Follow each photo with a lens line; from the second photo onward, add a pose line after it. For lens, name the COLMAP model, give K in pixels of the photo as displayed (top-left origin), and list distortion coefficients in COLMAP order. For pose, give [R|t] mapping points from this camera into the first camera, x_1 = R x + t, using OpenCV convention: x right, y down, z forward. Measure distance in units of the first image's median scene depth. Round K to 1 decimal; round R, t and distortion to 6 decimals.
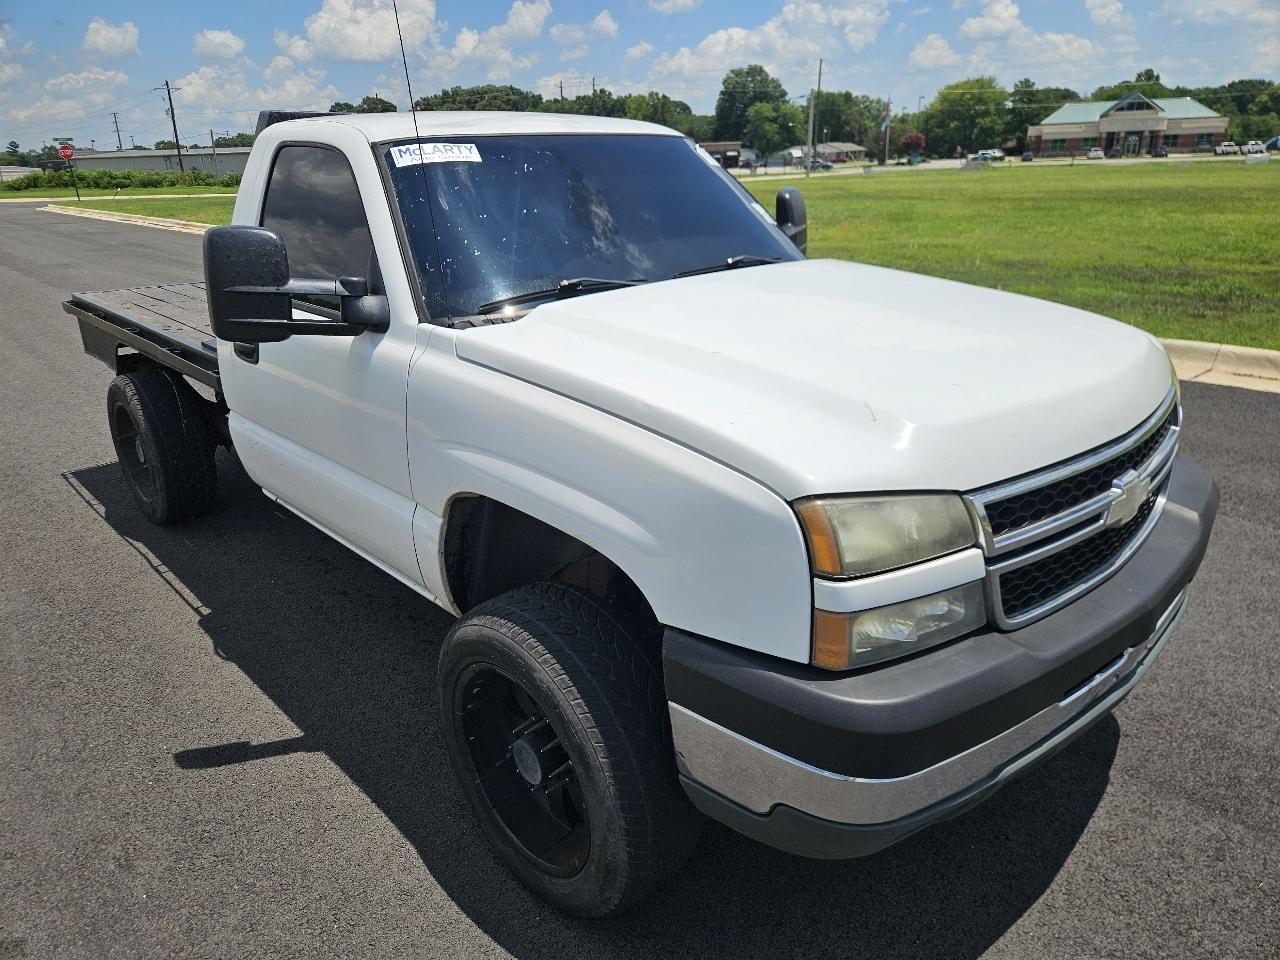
lens RADIAL K [[852.3, 0, 633.6], [0, 852.3, 474.3], [0, 0, 1]] dist [0.073309, -0.058433]
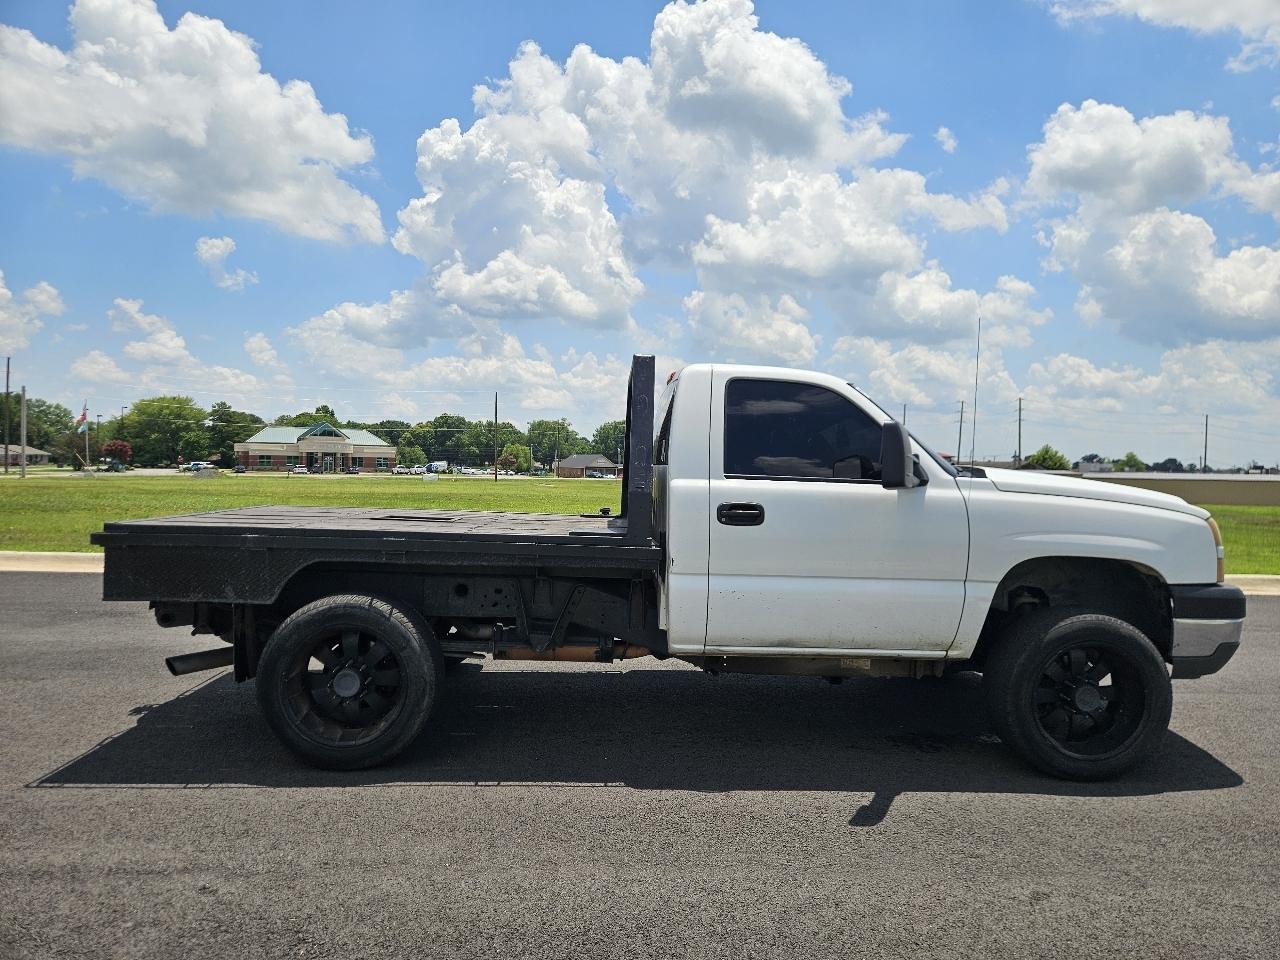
lens RADIAL K [[853.3, 0, 644.4], [0, 853.3, 485.1], [0, 0, 1]] dist [0.074776, -0.061600]
pose [[0.636081, 0.021029, 0.771335, -1.287079], [0.235448, 0.946666, -0.219971, 0.056664], [-0.734823, 0.321529, 0.597206, 0.269116]]
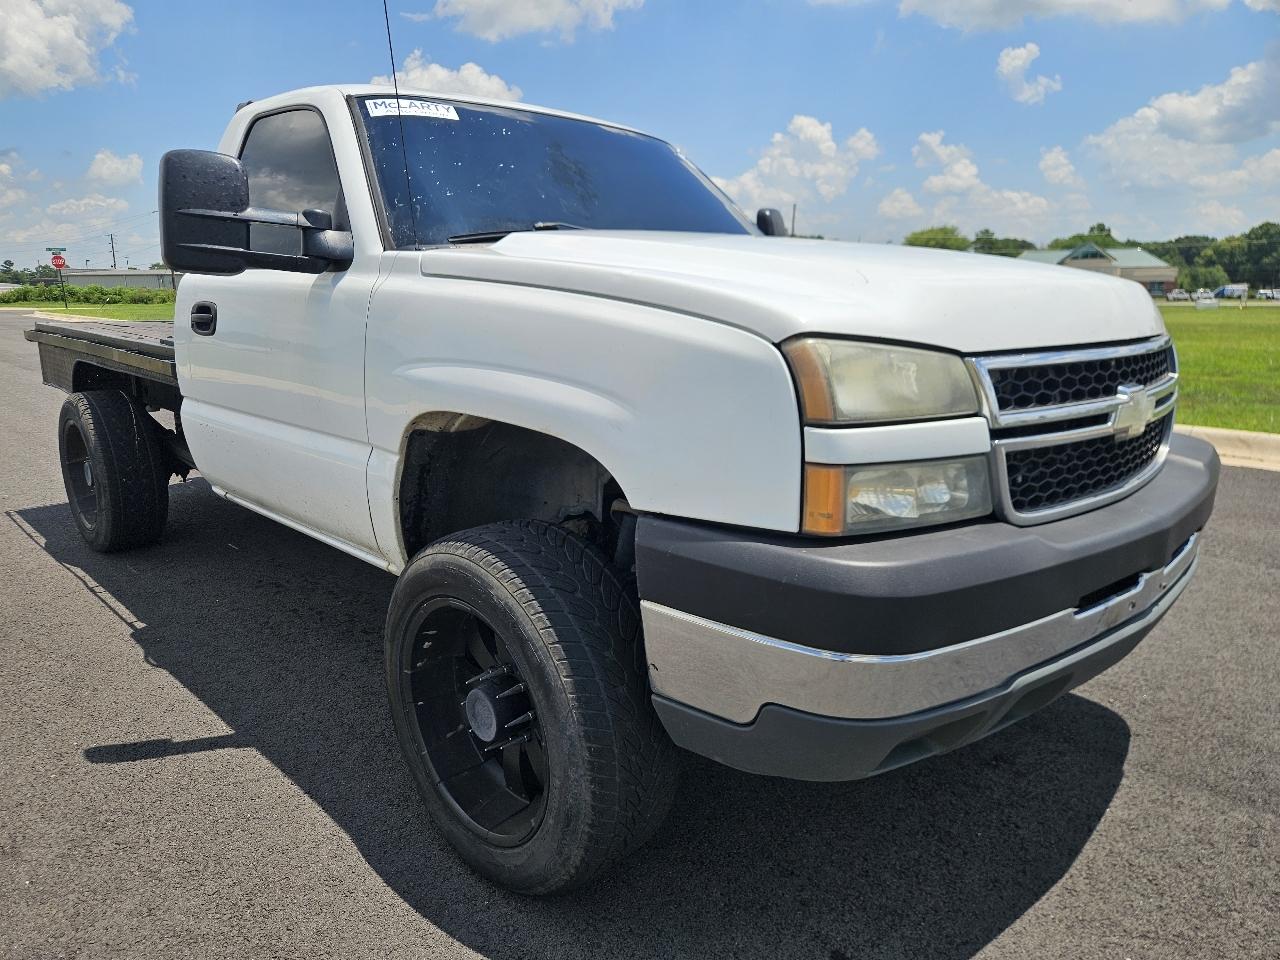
lens RADIAL K [[854.6, 0, 636.8], [0, 854.6, 489.7], [0, 0, 1]] dist [0.067085, -0.052712]
pose [[0.999455, 0.018514, 0.027319, 0.004848], [-0.014881, 0.991708, -0.127647, 0.129006], [-0.029456, 0.127171, 0.991443, 0.052348]]
